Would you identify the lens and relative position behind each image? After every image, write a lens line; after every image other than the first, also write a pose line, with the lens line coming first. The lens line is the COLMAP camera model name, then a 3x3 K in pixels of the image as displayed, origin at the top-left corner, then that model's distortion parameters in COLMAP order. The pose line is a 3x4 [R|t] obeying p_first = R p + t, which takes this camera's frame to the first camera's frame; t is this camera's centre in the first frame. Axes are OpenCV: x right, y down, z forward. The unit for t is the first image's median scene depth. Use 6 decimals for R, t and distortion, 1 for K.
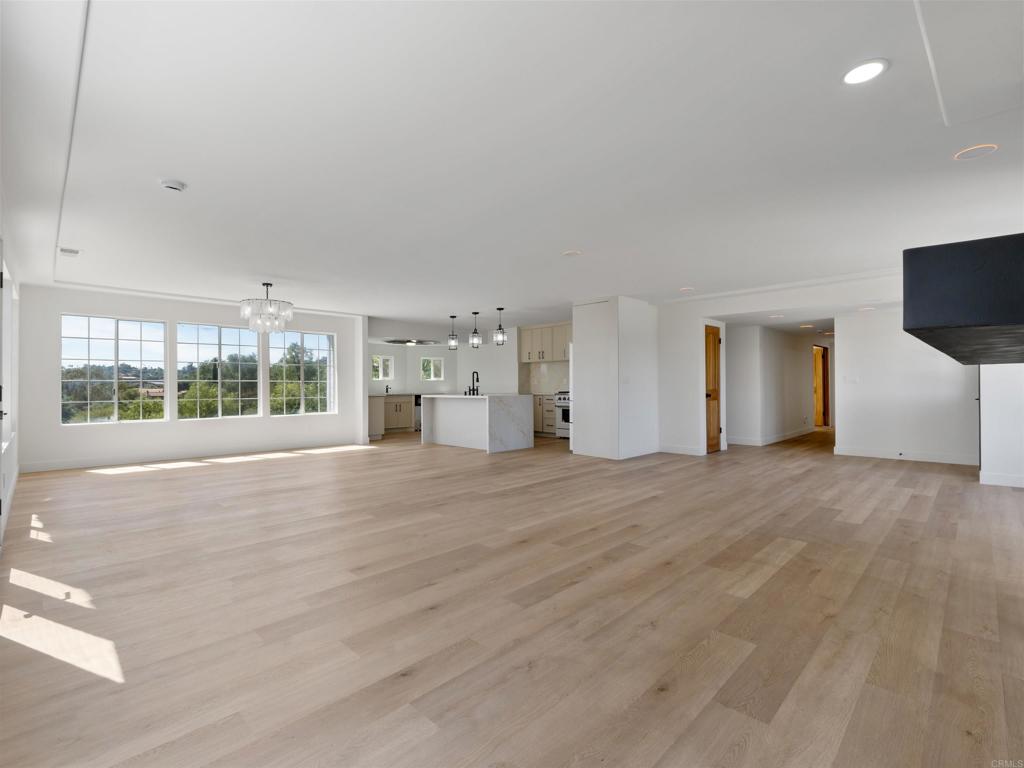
lens RADIAL K [[487.8, 0, 509.2], [0, 487.8, 380.8], [0, 0, 1]] dist [-0.008922, 0.002392]
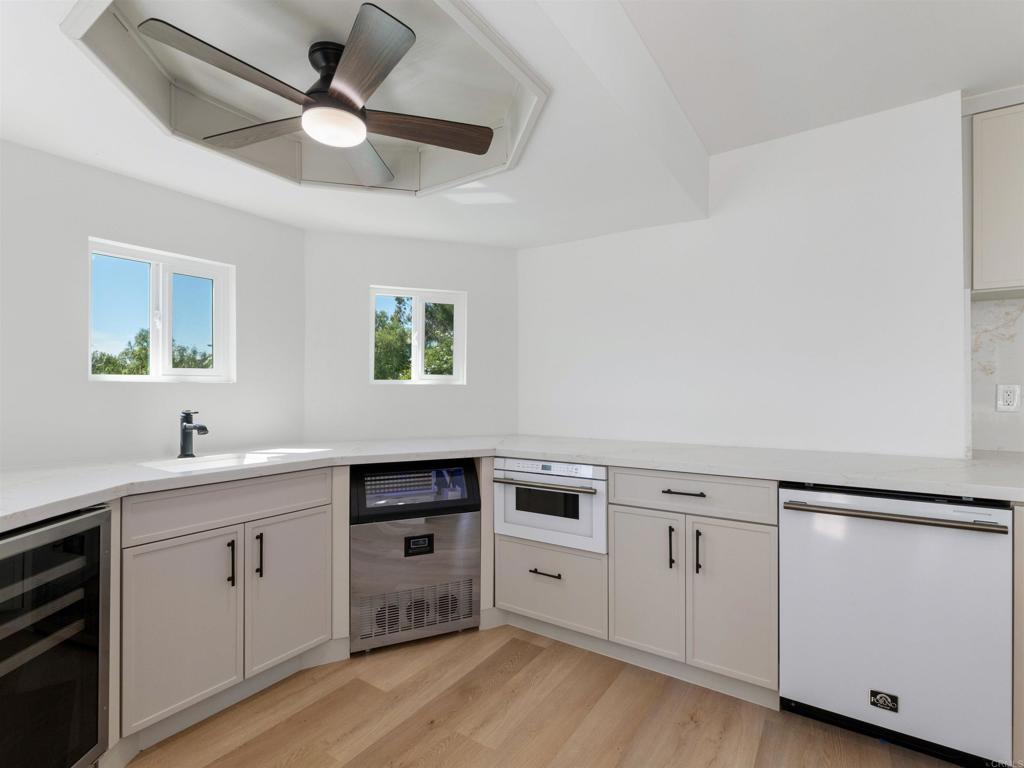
lens RADIAL K [[487.8, 0, 515.8], [0, 487.8, 383.1], [0, 0, 1]] dist [-0.008922, 0.002392]
pose [[0.984750, 0.005197, 0.173896, -0.162683], [-0.004602, 0.999982, -0.003821, -0.003065], [-0.173913, 0.002962, 0.984757, 0.801119]]
